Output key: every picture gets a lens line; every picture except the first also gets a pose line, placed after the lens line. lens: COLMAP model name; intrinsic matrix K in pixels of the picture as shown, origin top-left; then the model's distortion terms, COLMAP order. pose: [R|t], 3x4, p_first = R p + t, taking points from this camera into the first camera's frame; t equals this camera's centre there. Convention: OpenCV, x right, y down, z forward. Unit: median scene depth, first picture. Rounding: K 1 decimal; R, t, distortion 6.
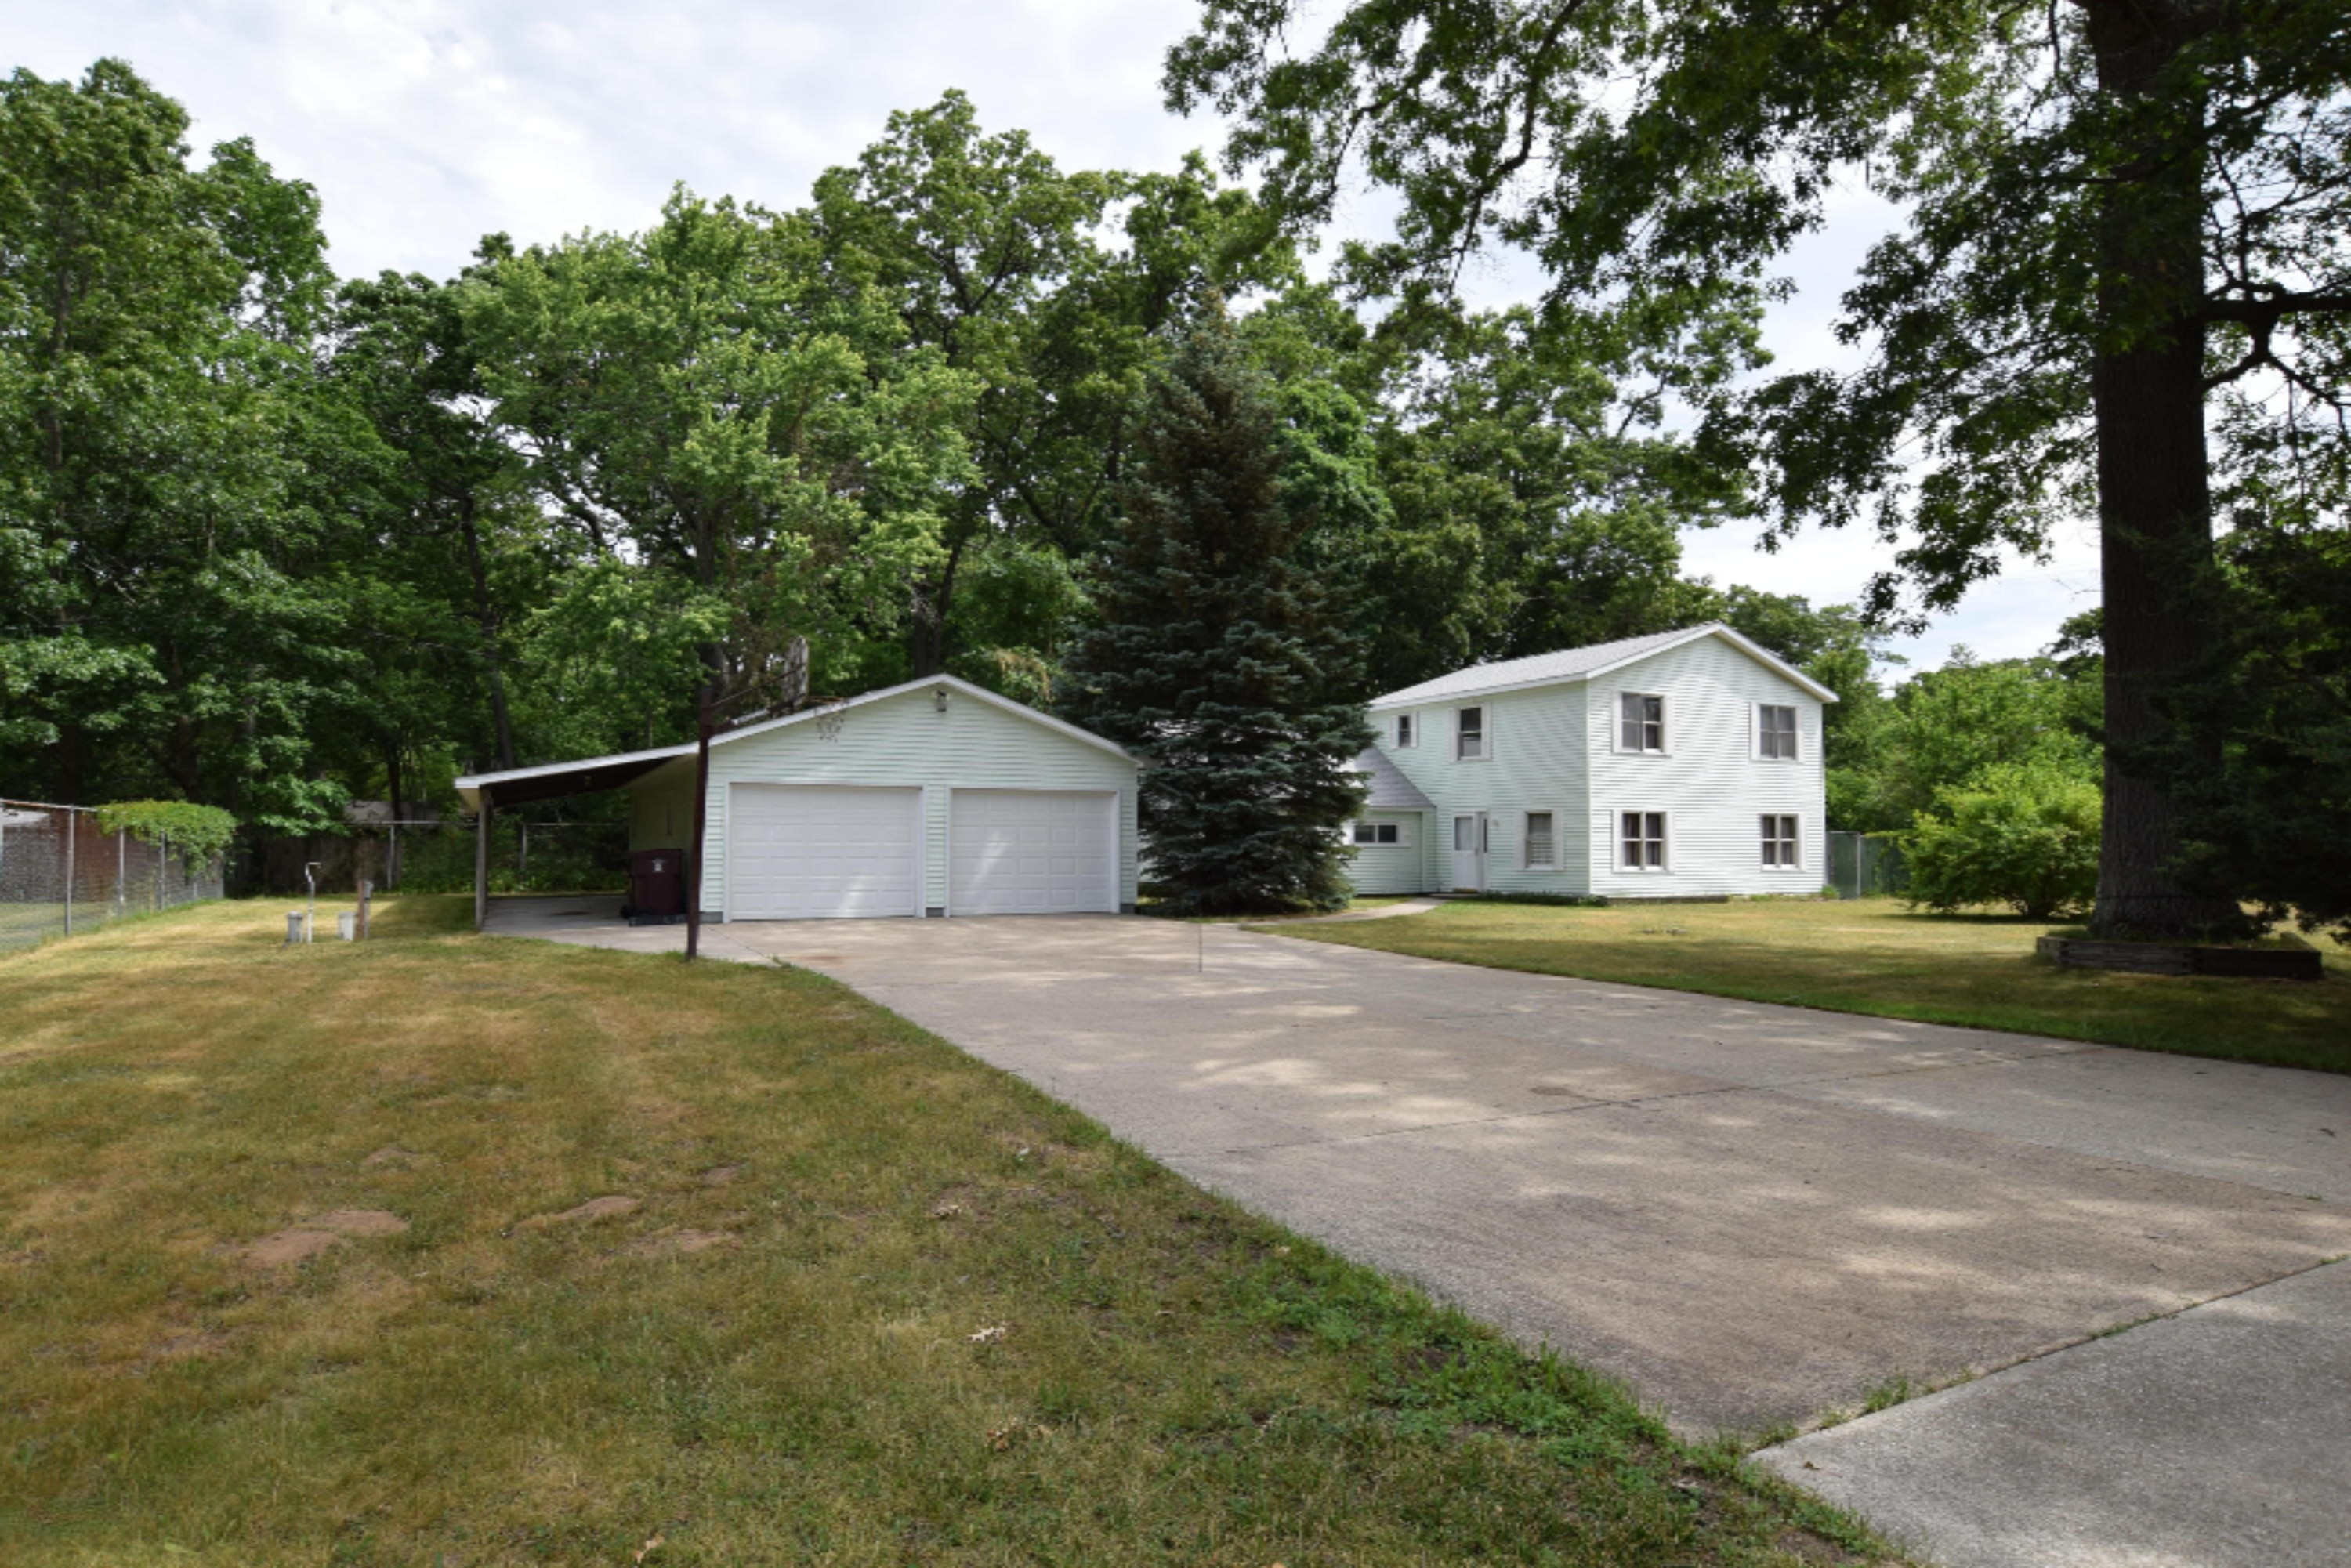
lens RADIAL K [[1234.8, 0, 1179.5], [0, 1234.8, 777.6], [0, 0, 1]] dist [-0.003905, 0.006134]
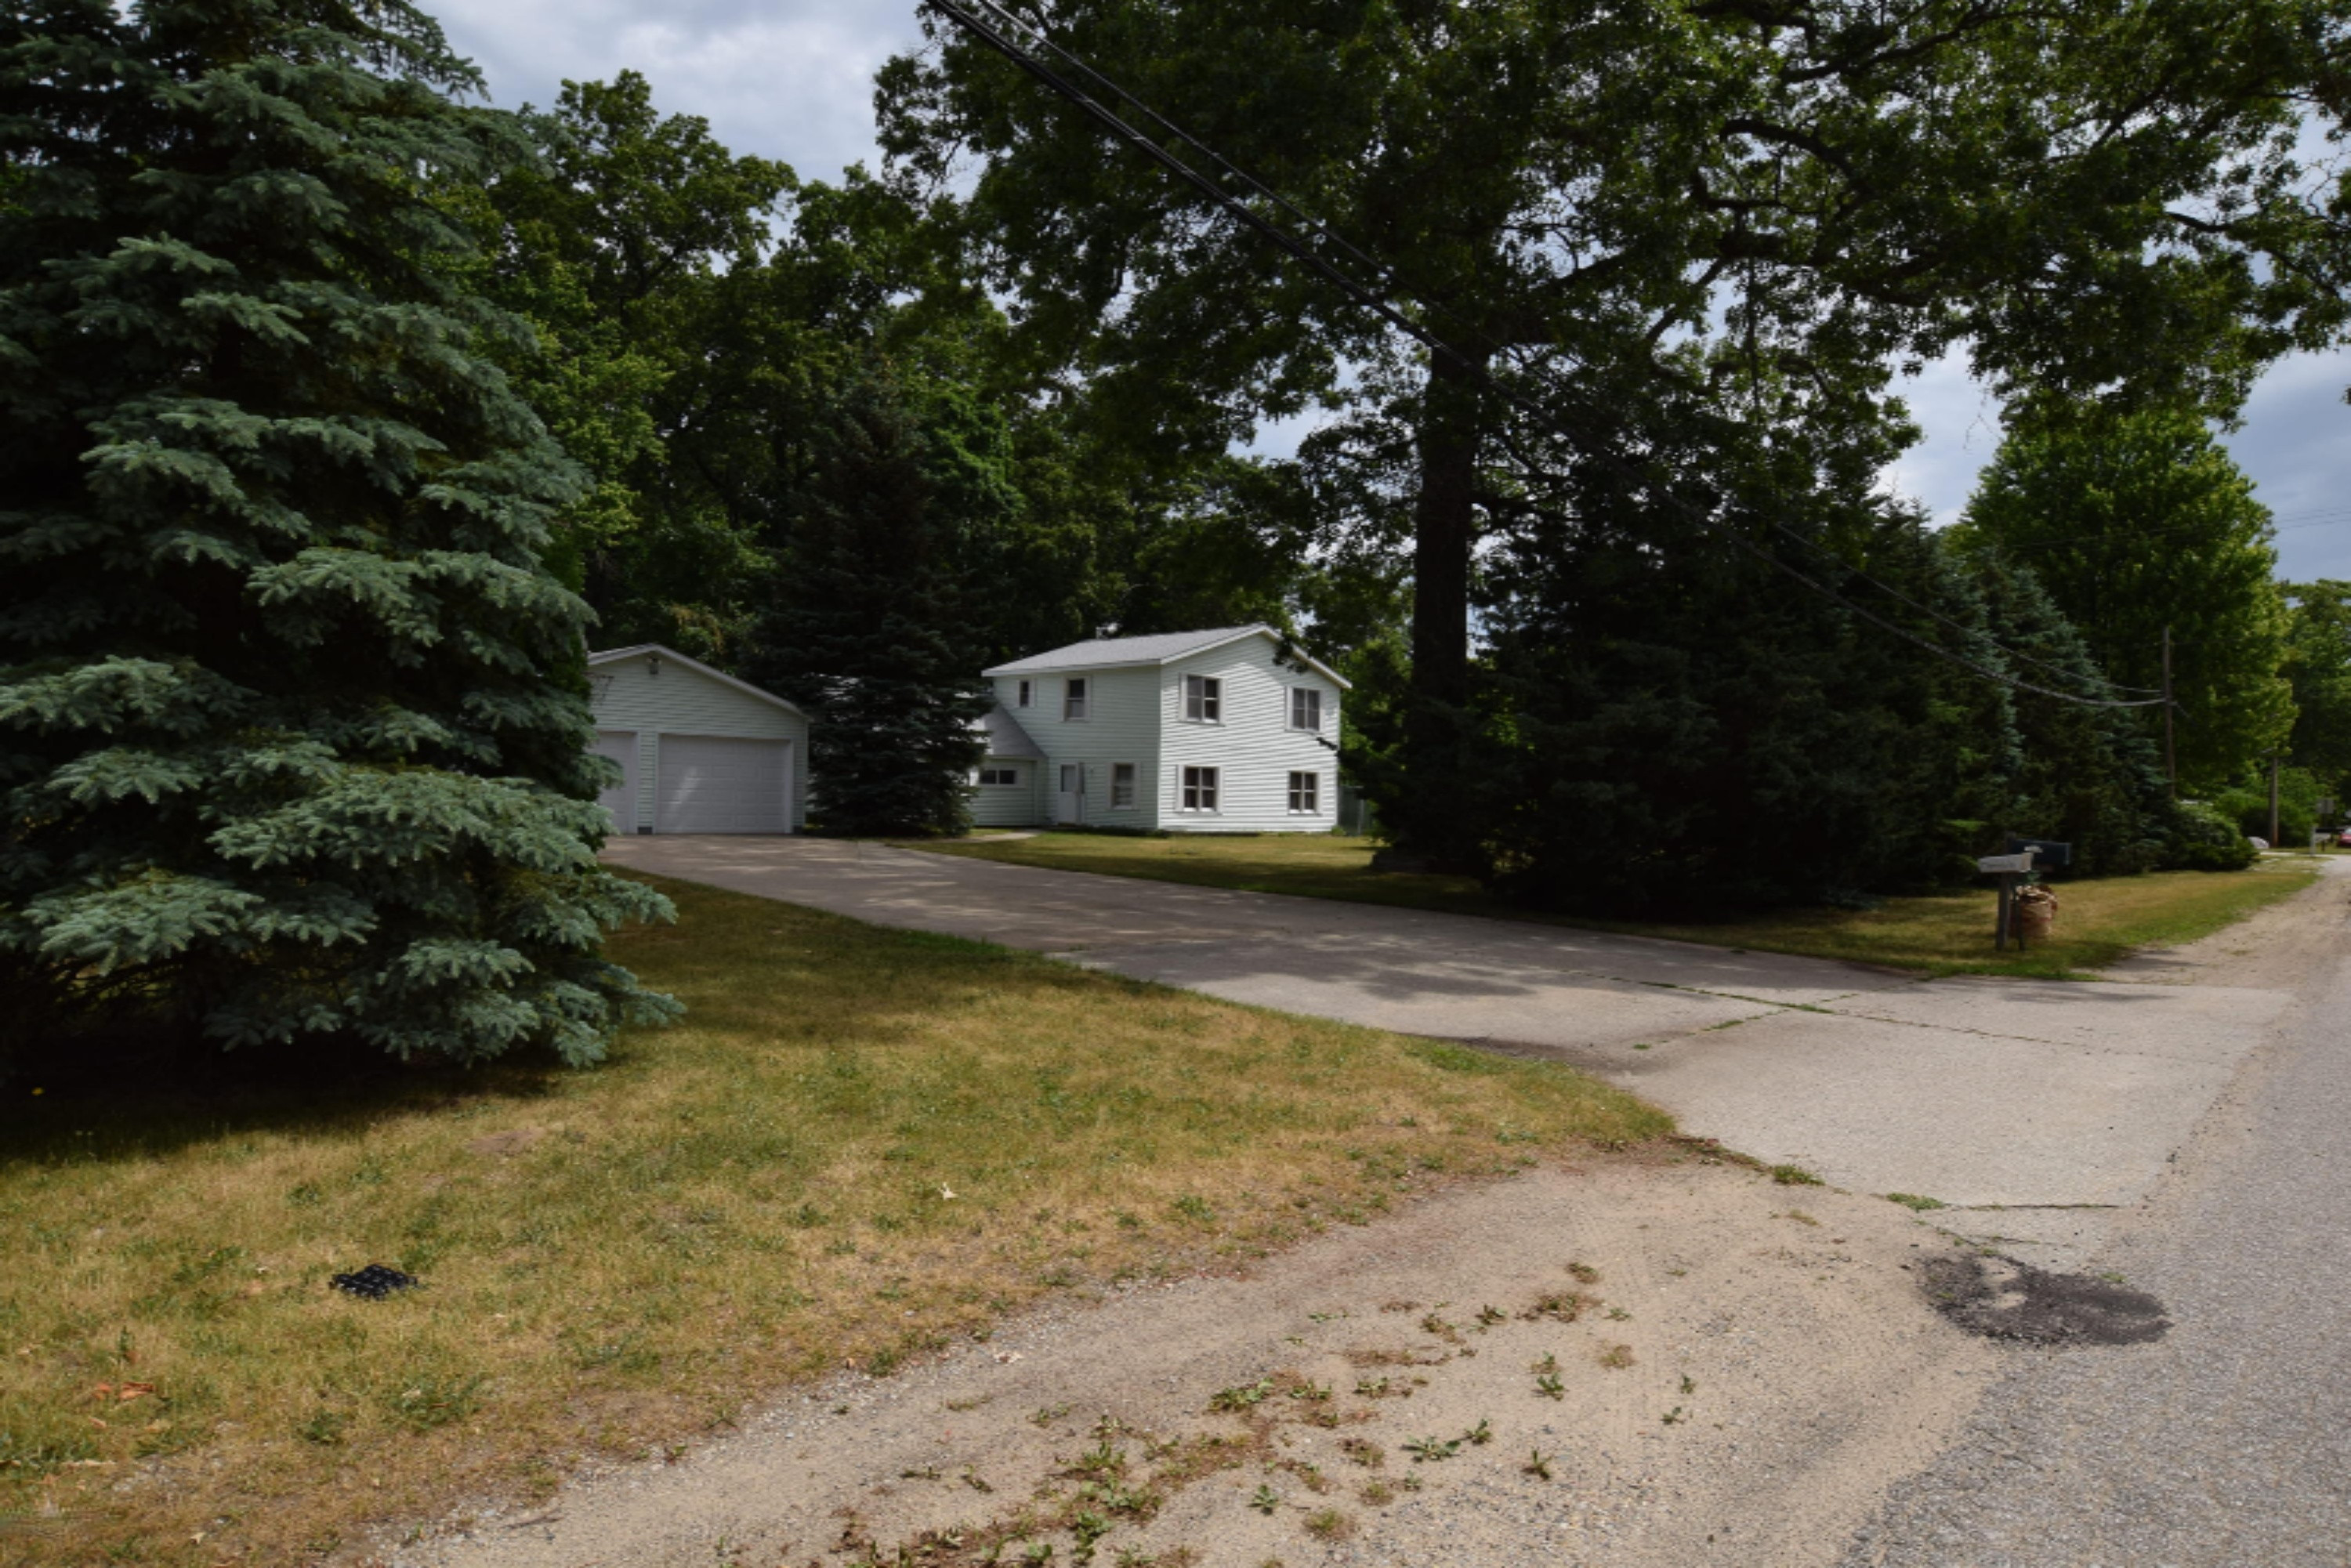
lens RADIAL K [[1251.7, 0, 1134.6], [0, 1251.7, 785.6], [0, 0, 1]] dist [0.028901, 0.001579]
pose [[0.968757, 0.029074, 0.246302, -0.017703], [-0.043307, 0.997678, 0.052571, -0.017857], [-0.244202, -0.061595, 0.967766, -0.249708]]
